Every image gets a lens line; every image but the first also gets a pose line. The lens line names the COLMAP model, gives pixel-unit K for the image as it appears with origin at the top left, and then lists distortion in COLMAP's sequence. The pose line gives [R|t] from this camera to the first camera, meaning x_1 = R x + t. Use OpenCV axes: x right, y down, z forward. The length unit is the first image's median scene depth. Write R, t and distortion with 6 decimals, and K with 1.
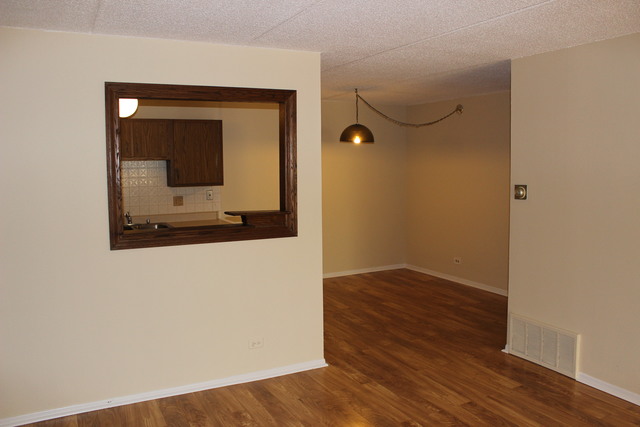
lens RADIAL K [[534.5, 0, 320.0], [0, 534.5, 213.5], [0, 0, 1]] dist [-0.166724, 0.157186]
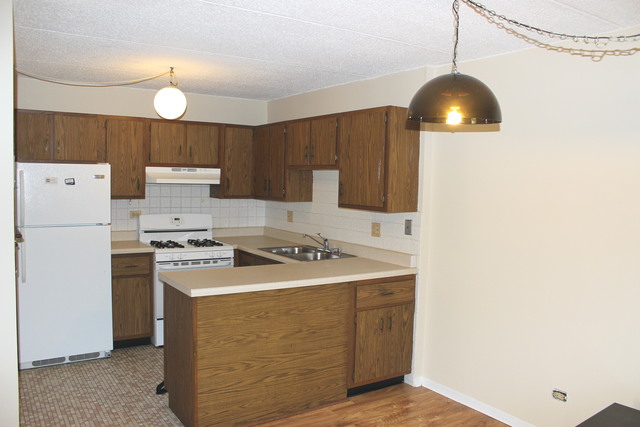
lens RADIAL K [[517.4, 0, 320.0], [0, 517.4, 213.5], [0, 0, 1]] dist [-0.353650, 0.132692]
pose [[0.109654, 0.077104, -0.990975, 0.570411], [-0.124612, 0.990187, 0.063254, -0.113193], [0.986128, 0.116551, 0.118186, 1.224209]]
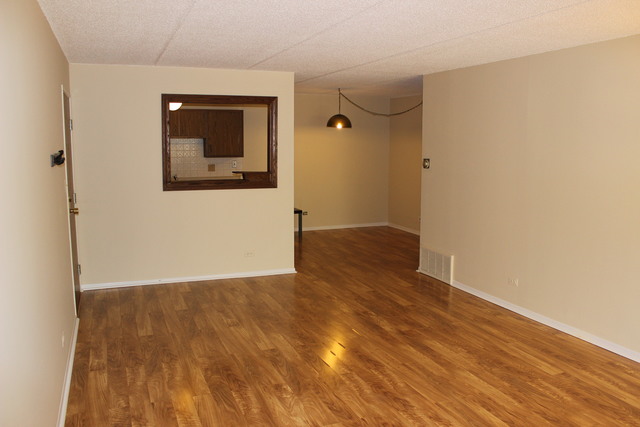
lens RADIAL K [[534.5, 0, 320.0], [0, 534.5, 213.5], [0, 0, 1]] dist [-0.166724, 0.157186]
pose [[0.995420, 0.029141, -0.091044, 0.213073], [-0.025476, 0.998828, 0.041165, 0.045765], [0.092136, -0.038657, 0.994996, -0.532315]]
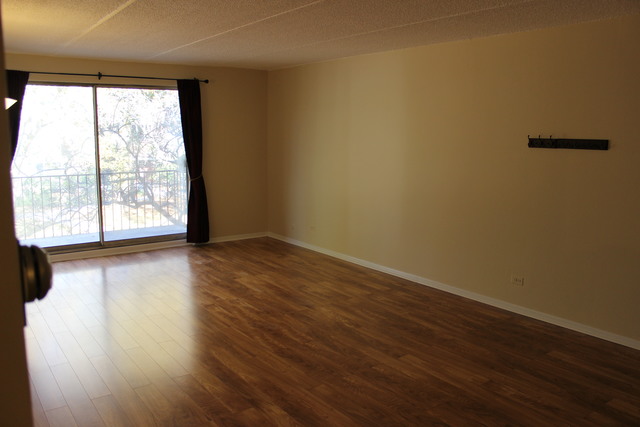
lens RADIAL K [[534.5, 0, 320.0], [0, 534.5, 213.5], [0, 0, 1]] dist [-0.166724, 0.157186]
pose [[-0.987928, 0.028785, -0.152218, 0.297544], [-0.009320, 0.969763, 0.243872, -0.099281], [0.154636, 0.242346, -0.957787, 1.127321]]
